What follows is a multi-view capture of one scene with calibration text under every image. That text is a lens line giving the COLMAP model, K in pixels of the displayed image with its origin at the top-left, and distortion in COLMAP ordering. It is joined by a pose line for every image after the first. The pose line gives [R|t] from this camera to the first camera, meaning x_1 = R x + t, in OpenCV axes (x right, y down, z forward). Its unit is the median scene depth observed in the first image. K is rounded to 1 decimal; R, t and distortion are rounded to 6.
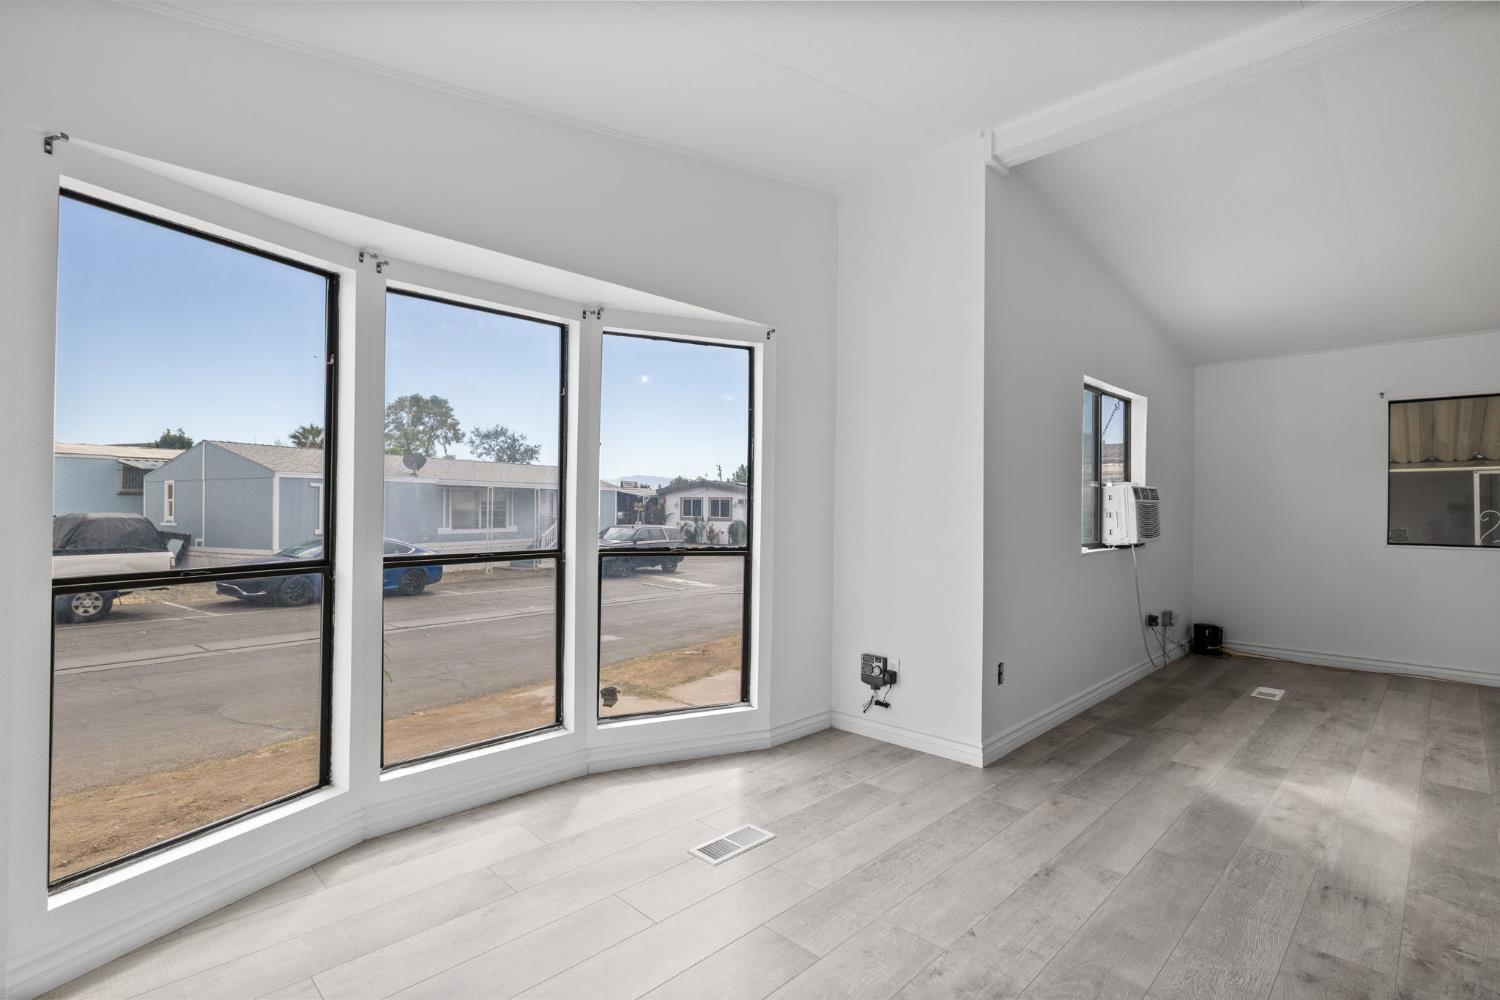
lens RADIAL K [[702.8, 0, 751.0], [0, 702.8, 502.3], [0, 0, 1]] dist [-0.003568, 0.000008]
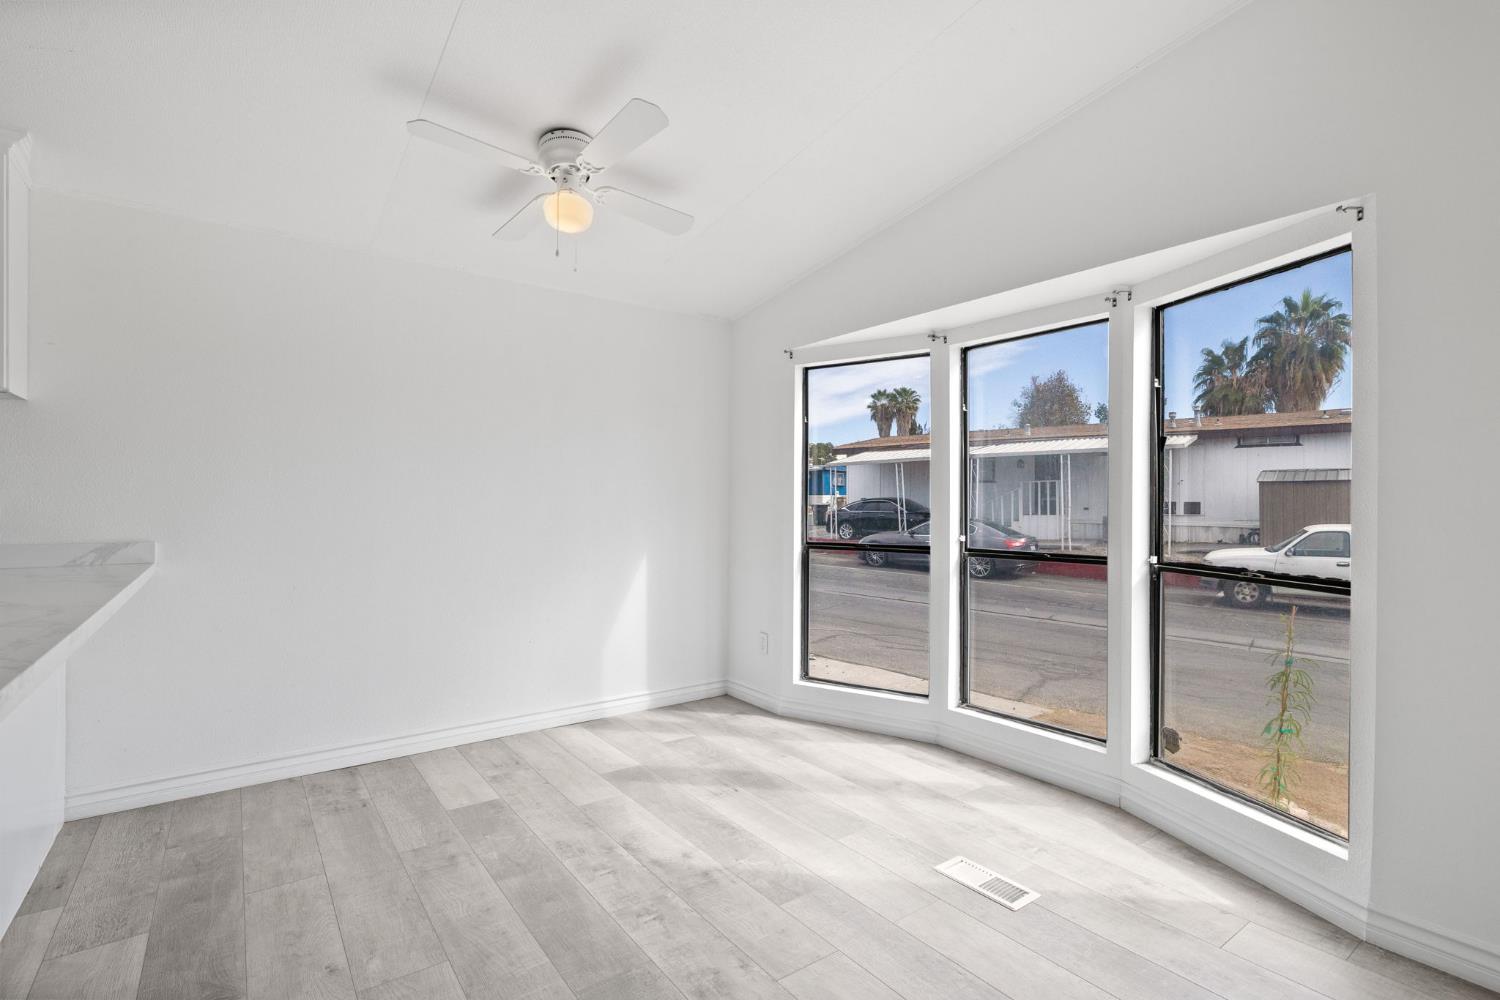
lens RADIAL K [[702.8, 0, 751.0], [0, 702.8, 502.3], [0, 0, 1]] dist [-0.003568, 0.000008]
pose [[-0.147390, -0.010424, -0.989024, 0.718189], [0.001355, 0.999941, -0.010741, 0.003572], [0.989078, -0.002923, -0.147367, 0.651019]]
